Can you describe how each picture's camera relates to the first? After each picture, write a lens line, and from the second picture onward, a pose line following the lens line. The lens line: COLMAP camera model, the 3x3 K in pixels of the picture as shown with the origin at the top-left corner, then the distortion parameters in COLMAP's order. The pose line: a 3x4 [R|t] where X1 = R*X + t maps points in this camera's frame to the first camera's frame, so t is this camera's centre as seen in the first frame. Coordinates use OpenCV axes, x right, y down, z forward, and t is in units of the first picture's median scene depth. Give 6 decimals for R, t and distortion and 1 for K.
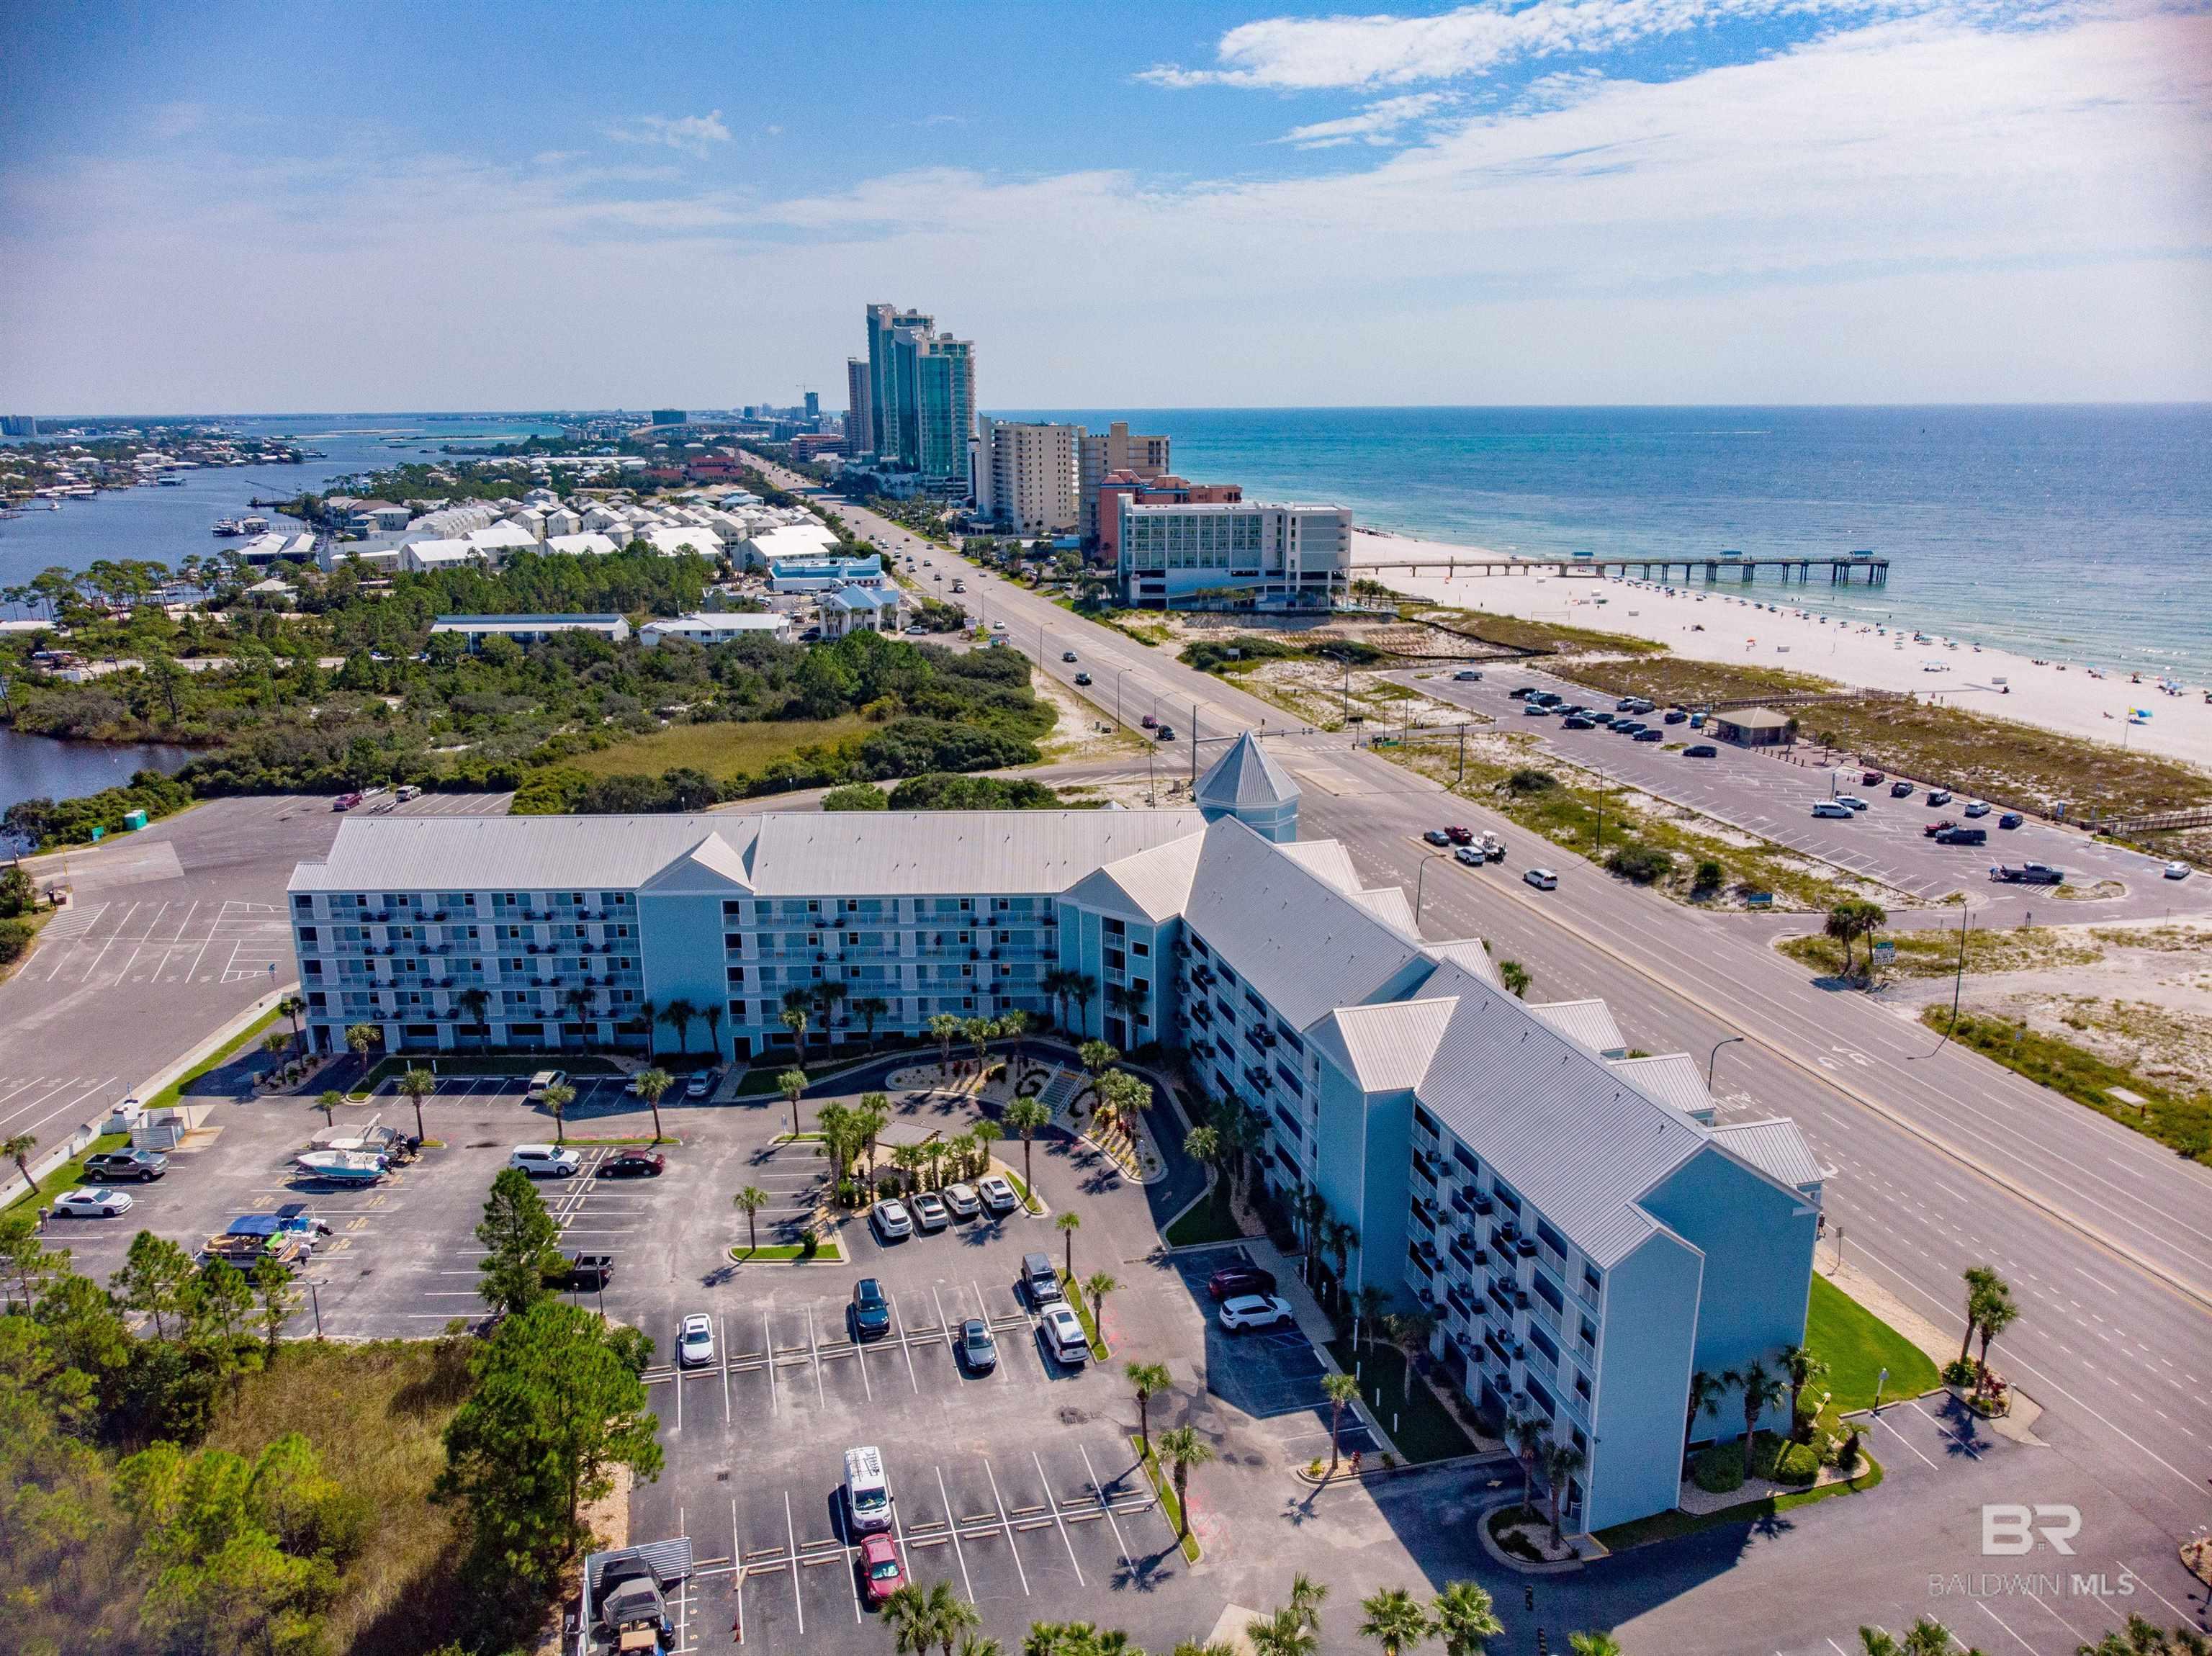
lens RADIAL K [[1631.3, 0, 1100.9], [0, 1631.3, 816.1], [0, 0, 1]] dist [-0.023439, 0.039597]
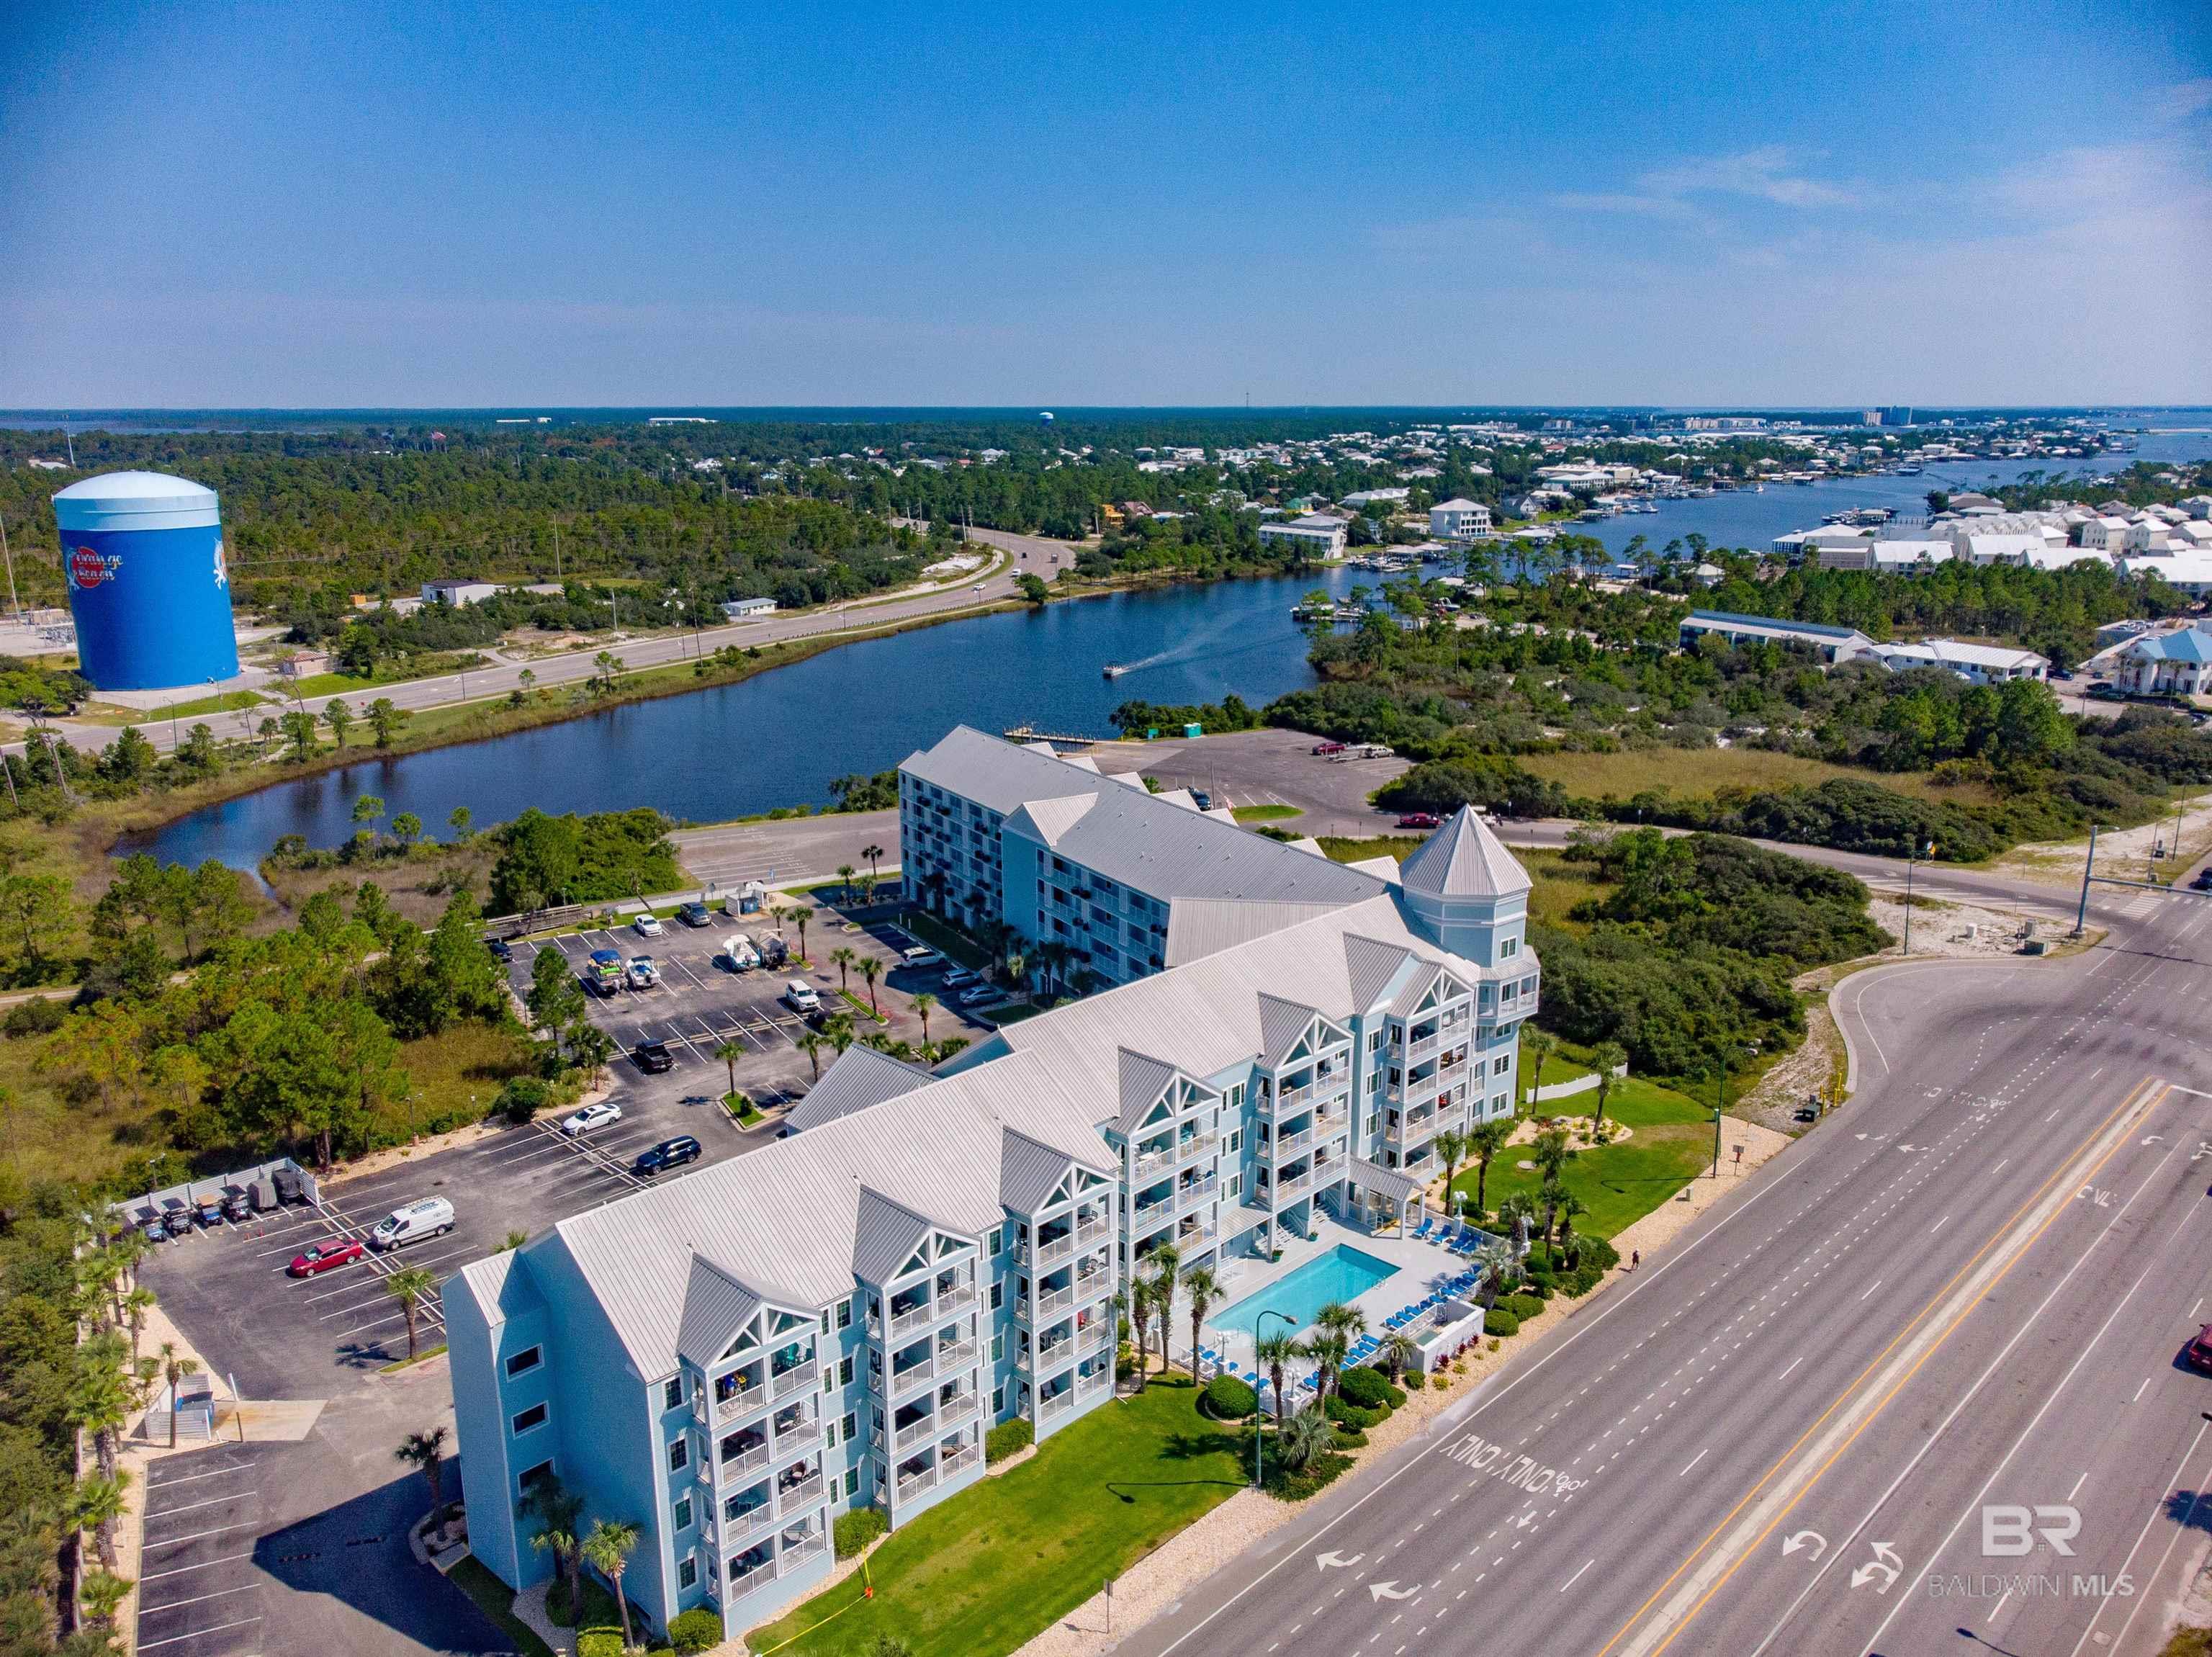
lens RADIAL K [[1657.9, 0, 1094.8], [0, 1657.9, 838.2], [0, 0, 1]] dist [-0.001685, -0.000719]
pose [[0.508223, 0.223098, -0.831828, 0.713015], [-0.210303, 0.968774, 0.131338, -0.108889], [0.835154, 0.108187, 0.539271, 0.415983]]
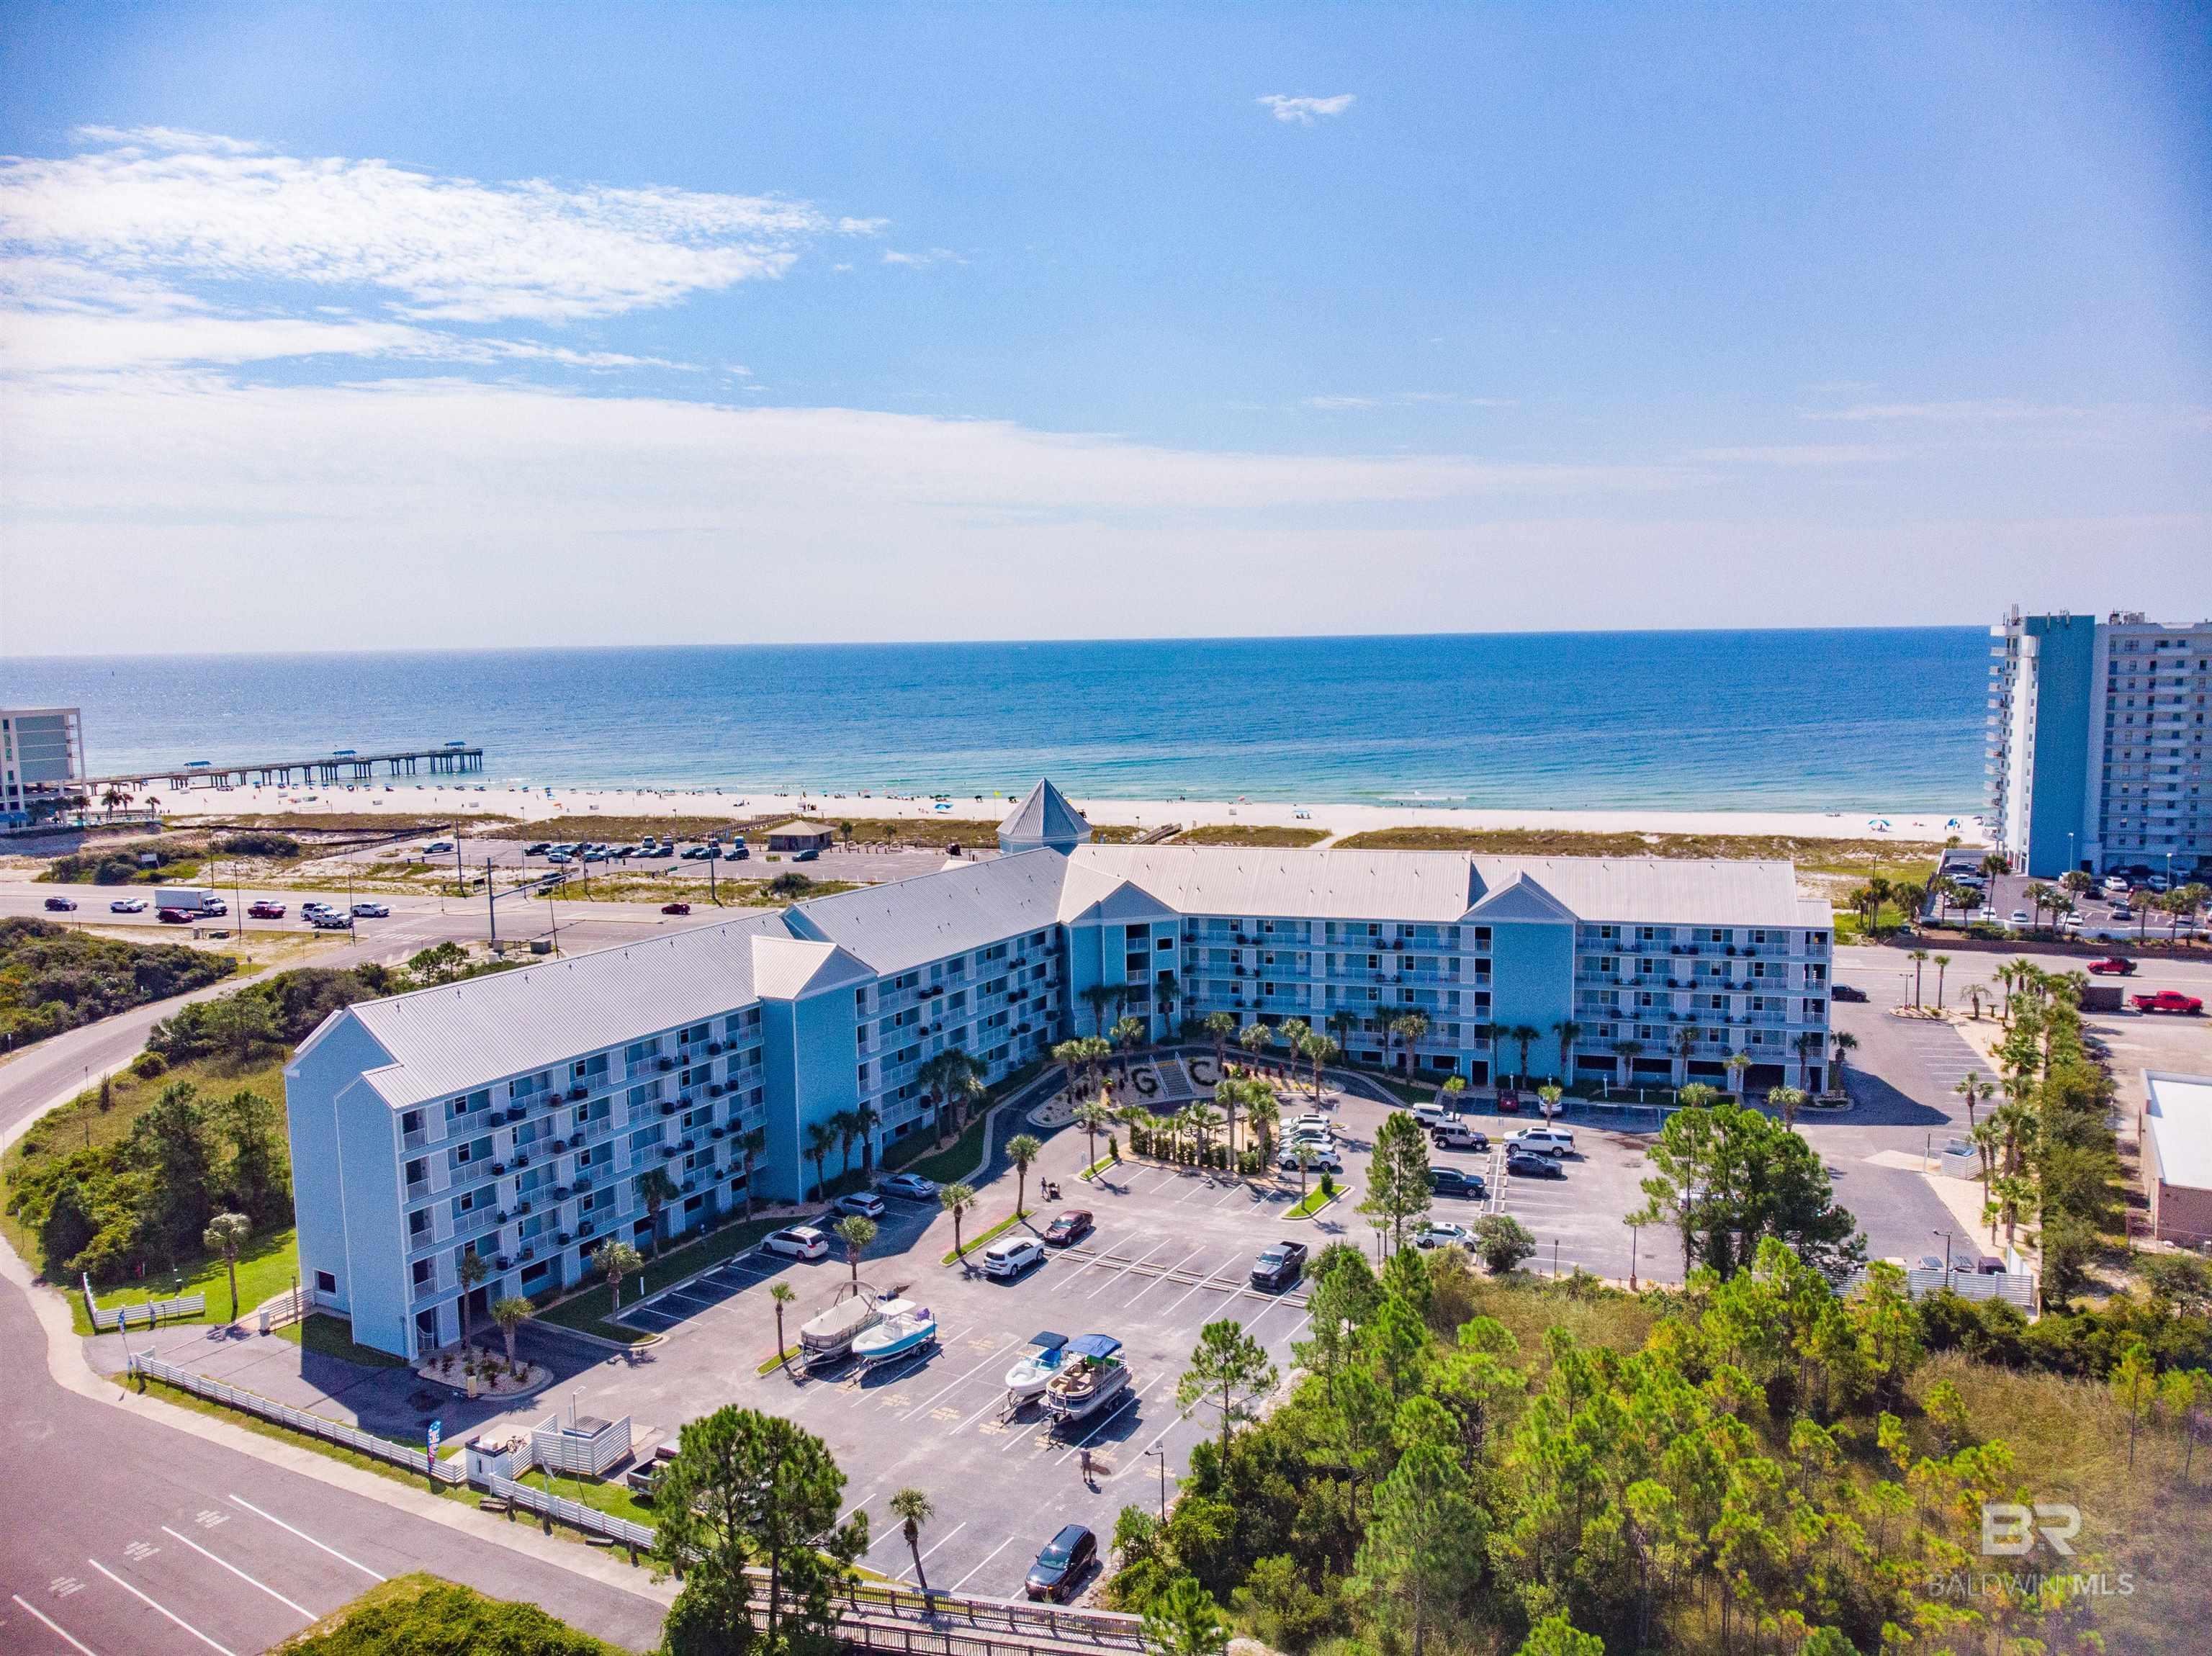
lens RADIAL K [[1631.3, 0, 1100.9], [0, 1631.3, 816.1], [0, 0, 1]] dist [-0.023439, 0.039597]
pose [[0.498975, -0.094240, 0.861477, -0.907404], [0.221666, 0.974880, -0.021745, 0.007915], [-0.837787, 0.201810, 0.507331, 0.400717]]
